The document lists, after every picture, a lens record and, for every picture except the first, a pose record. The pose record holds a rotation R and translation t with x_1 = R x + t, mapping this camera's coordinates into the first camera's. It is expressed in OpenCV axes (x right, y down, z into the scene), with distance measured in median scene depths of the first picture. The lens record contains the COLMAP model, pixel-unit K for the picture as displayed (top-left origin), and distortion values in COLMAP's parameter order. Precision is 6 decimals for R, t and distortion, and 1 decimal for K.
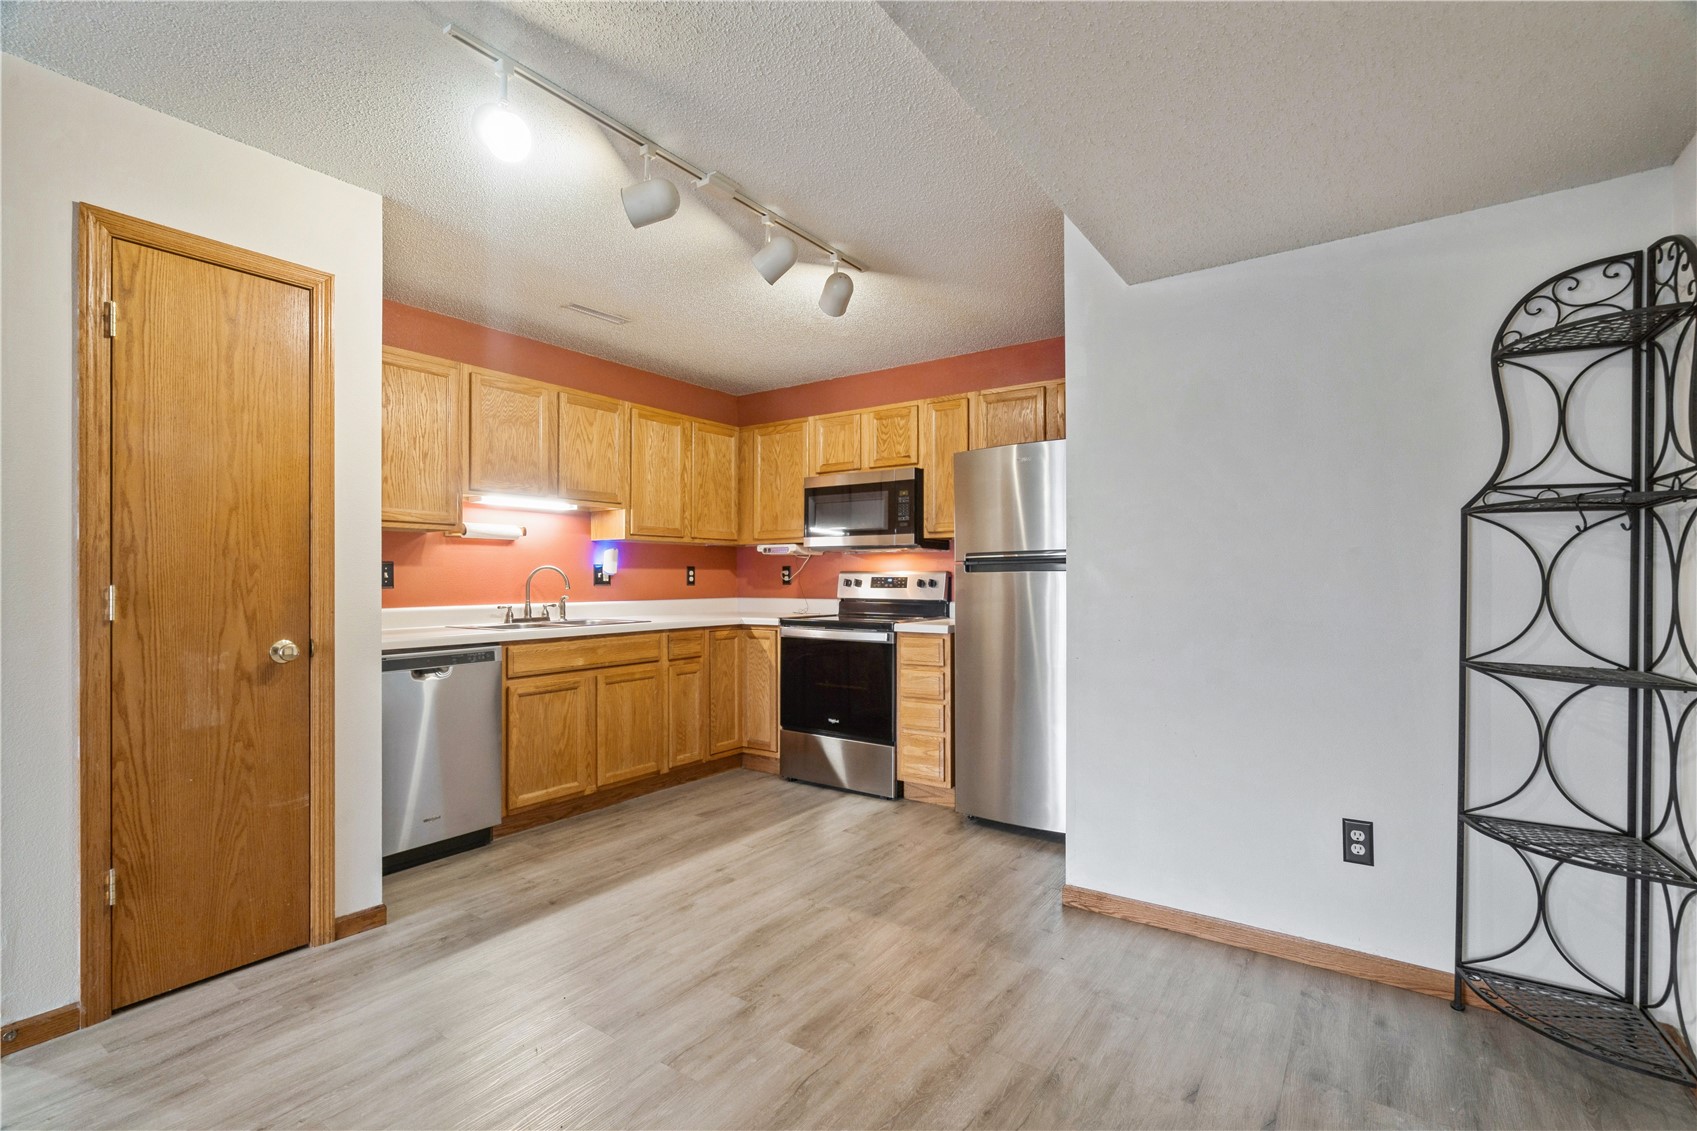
lens RADIAL K [[766.2, 0, 846.8], [0, 766.2, 575.5], [0, 0, 1]] dist [-0.005045, 0.000736]
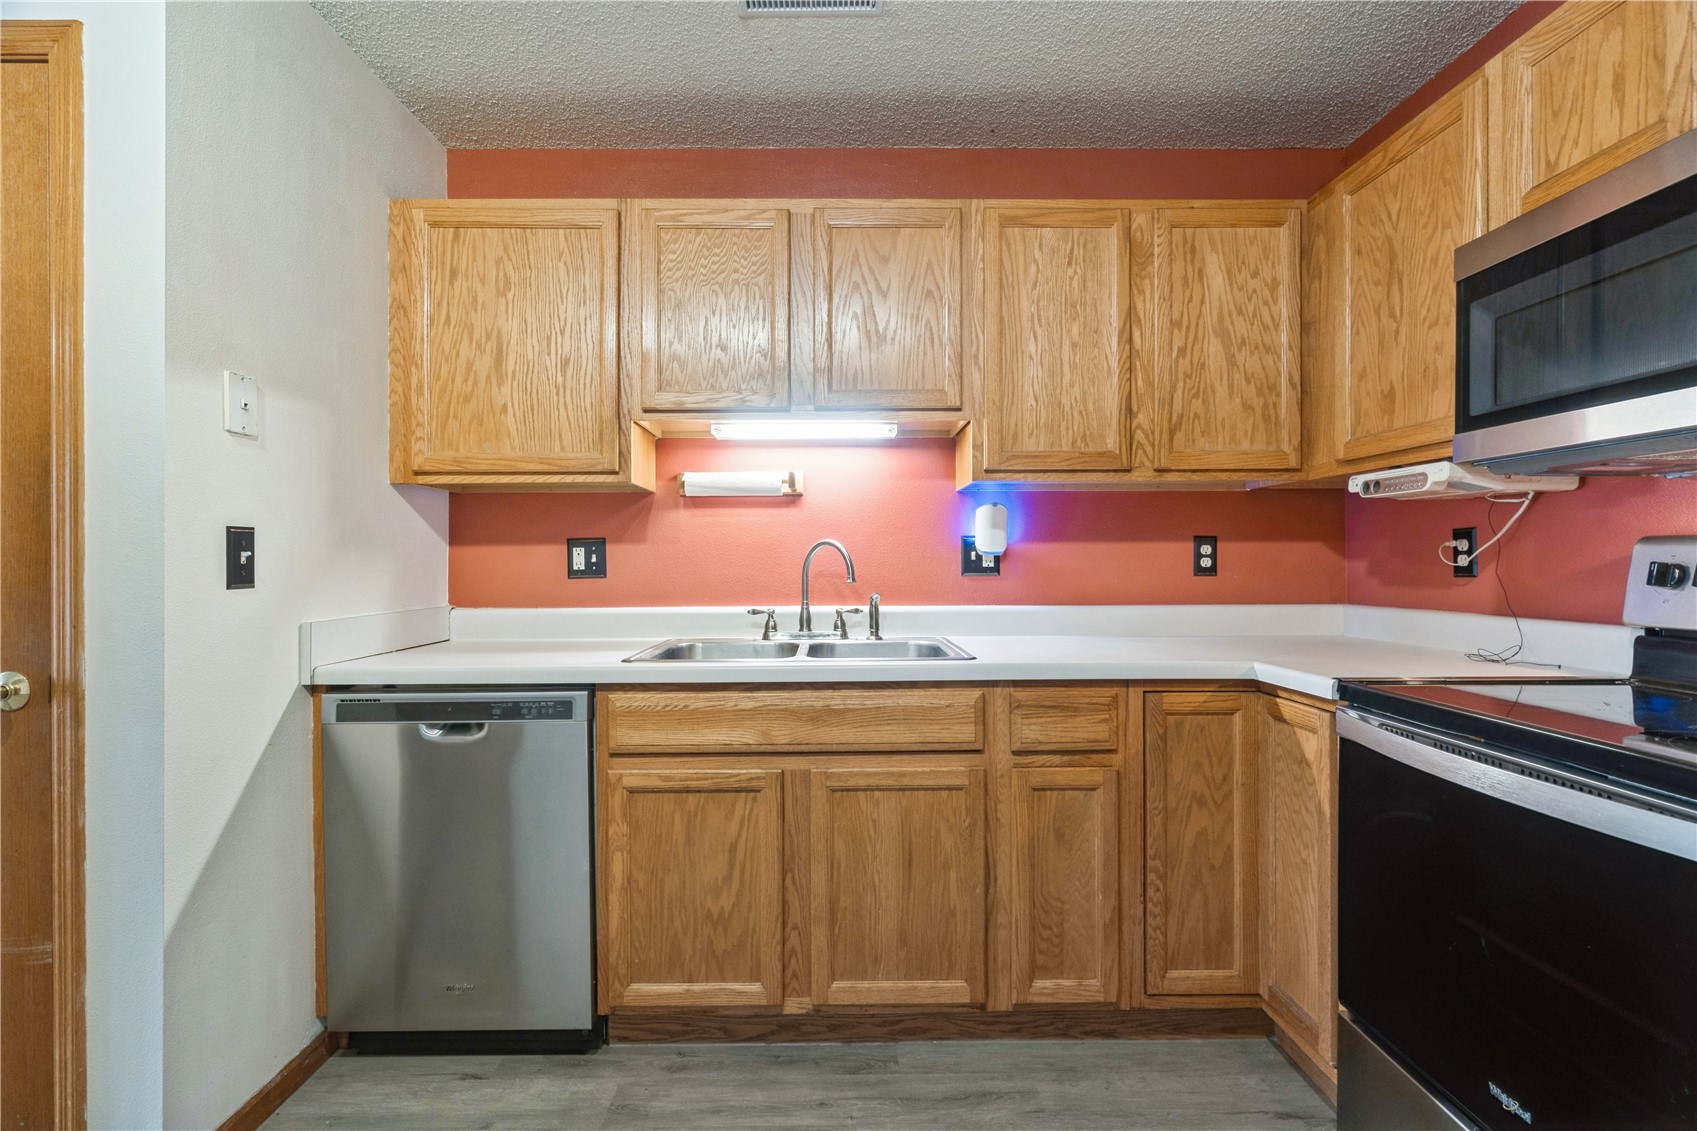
lens RADIAL K [[766.2, 0, 845.8], [0, 766.2, 561.4], [0, 0, 1]] dist [-0.005045, 0.000736]
pose [[0.583026, -0.001091, -0.812453, 0.058036], [0.006371, 0.999974, 0.003229, 0.001335], [0.812429, -0.007059, 0.583018, 0.620779]]
